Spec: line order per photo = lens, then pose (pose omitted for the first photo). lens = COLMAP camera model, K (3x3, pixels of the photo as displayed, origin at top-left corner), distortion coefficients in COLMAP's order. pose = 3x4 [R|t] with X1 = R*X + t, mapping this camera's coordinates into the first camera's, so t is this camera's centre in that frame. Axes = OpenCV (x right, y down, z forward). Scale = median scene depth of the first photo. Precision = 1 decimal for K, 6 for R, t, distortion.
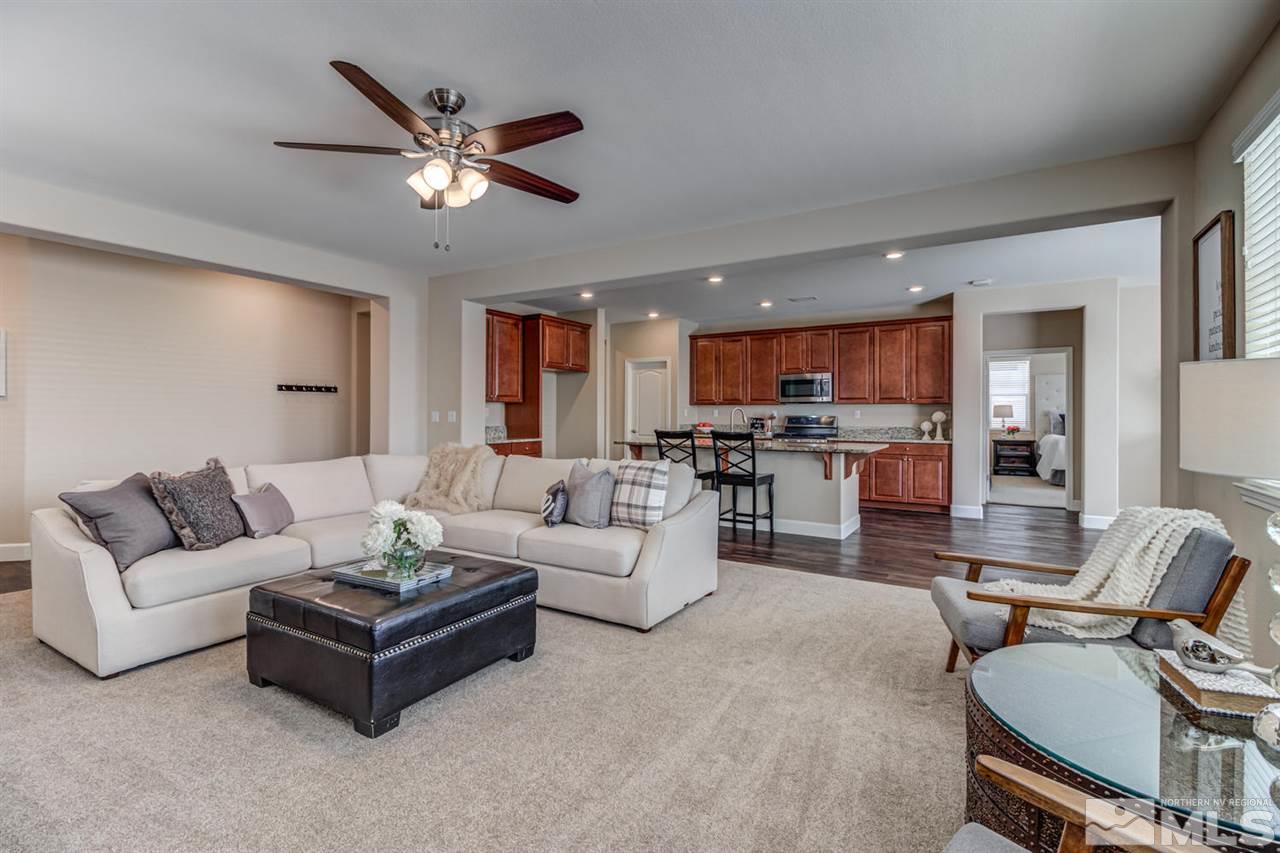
lens RADIAL K [[589.7, 0, 638.1], [0, 589.7, 416.4], [0, 0, 1]] dist [-0.006212, -0.003128]
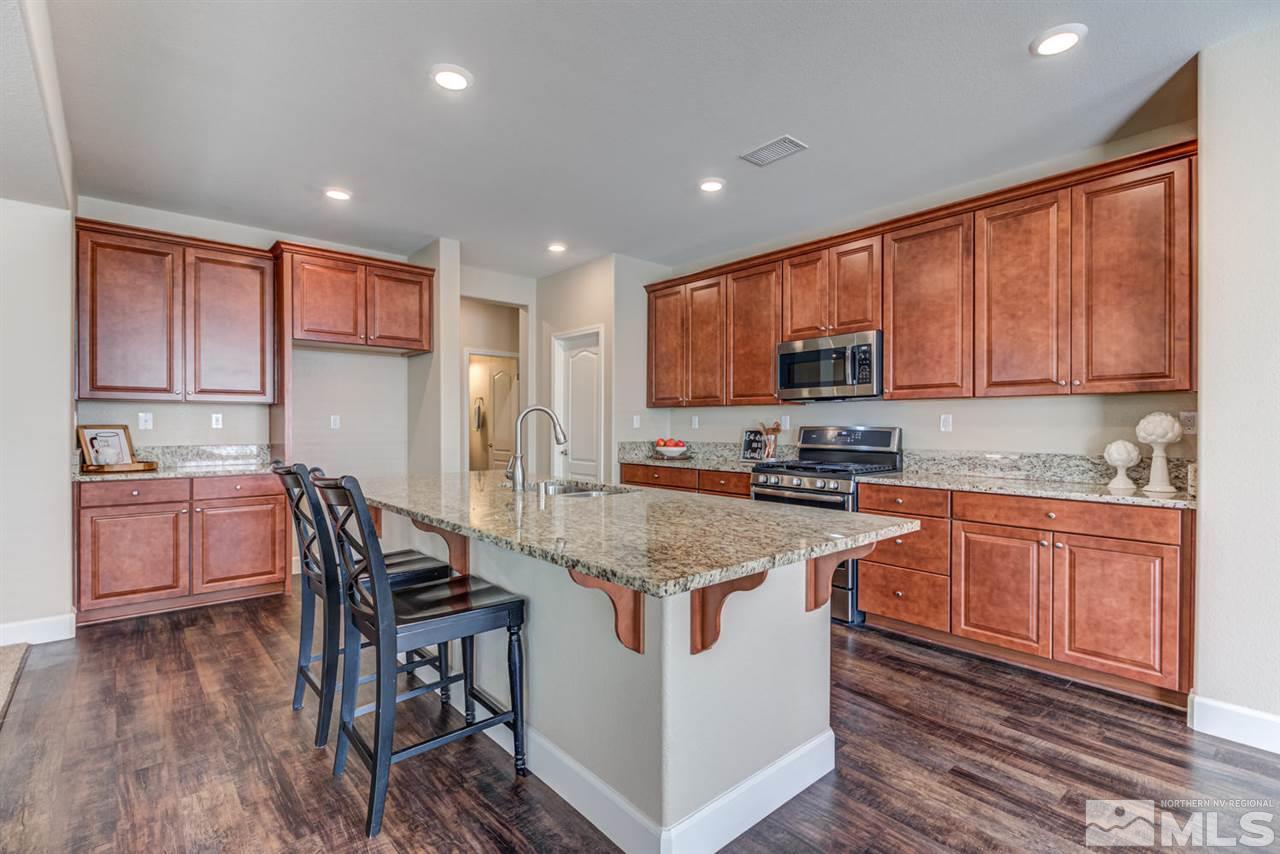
lens RADIAL K [[589.7, 0, 651.1], [0, 589.7, 428.5], [0, 0, 1]] dist [-0.006212, -0.003128]
pose [[0.954423, 0.001099, -0.298455, 0.304244], [-0.001874, 0.999996, -0.002311, 0.001931], [0.298452, 0.002765, 0.954421, 0.532843]]
